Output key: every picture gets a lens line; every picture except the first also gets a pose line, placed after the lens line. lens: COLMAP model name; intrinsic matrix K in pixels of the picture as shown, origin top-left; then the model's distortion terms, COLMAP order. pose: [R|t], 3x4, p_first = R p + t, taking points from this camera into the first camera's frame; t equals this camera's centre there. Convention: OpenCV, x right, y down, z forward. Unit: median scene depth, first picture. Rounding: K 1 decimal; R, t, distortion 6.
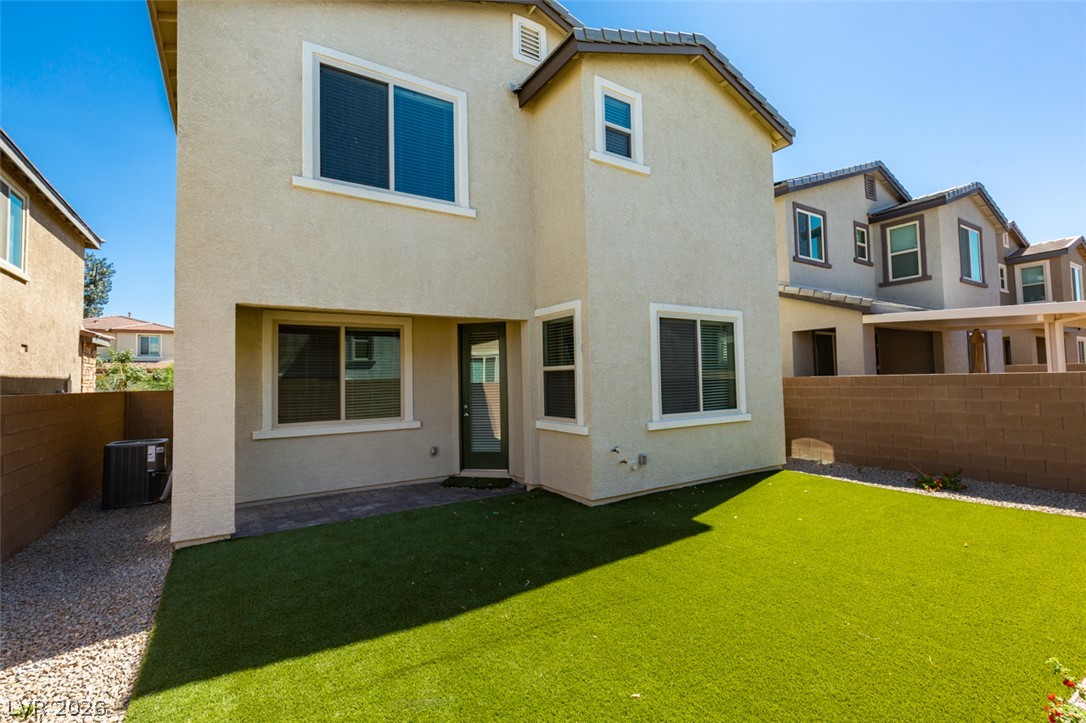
lens RADIAL K [[490.3, 0, 542.9], [0, 490.3, 359.8], [0, 0, 1]] dist [0.001250, 0.000285]
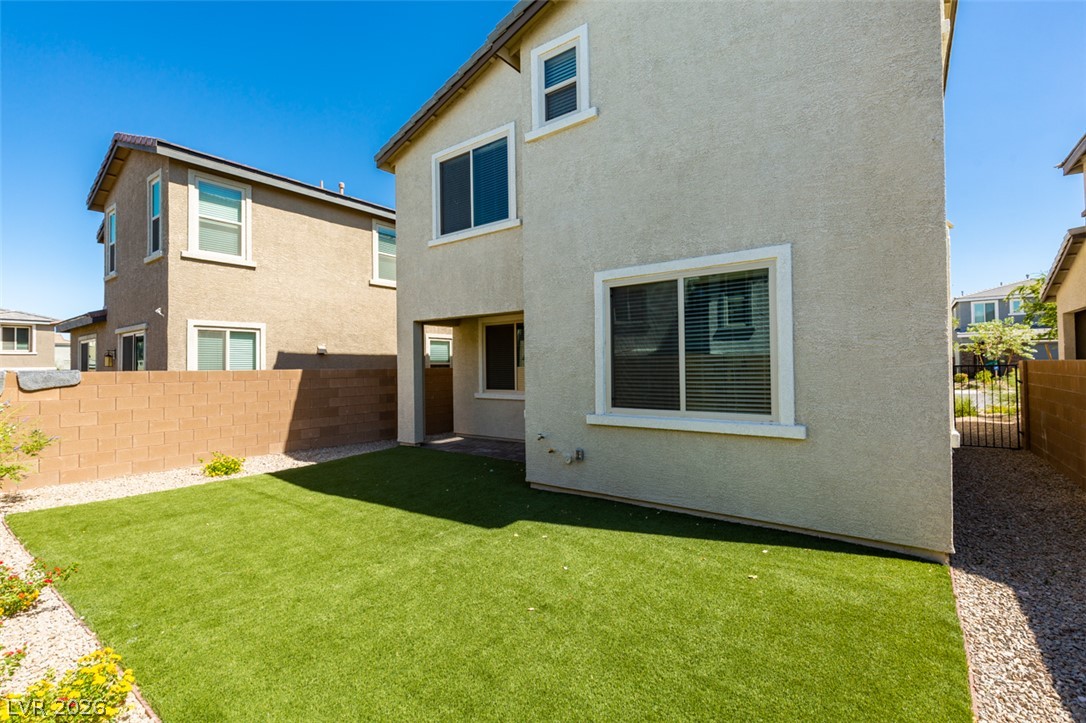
lens RADIAL K [[490.3, 0, 537.5], [0, 490.3, 360.6], [0, 0, 1]] dist [0.001250, 0.000285]
pose [[0.341757, 0.002776, -0.939784, 0.971025], [0.041659, 0.998968, 0.018101, 0.014535], [0.938865, -0.045337, 0.341288, 0.617244]]
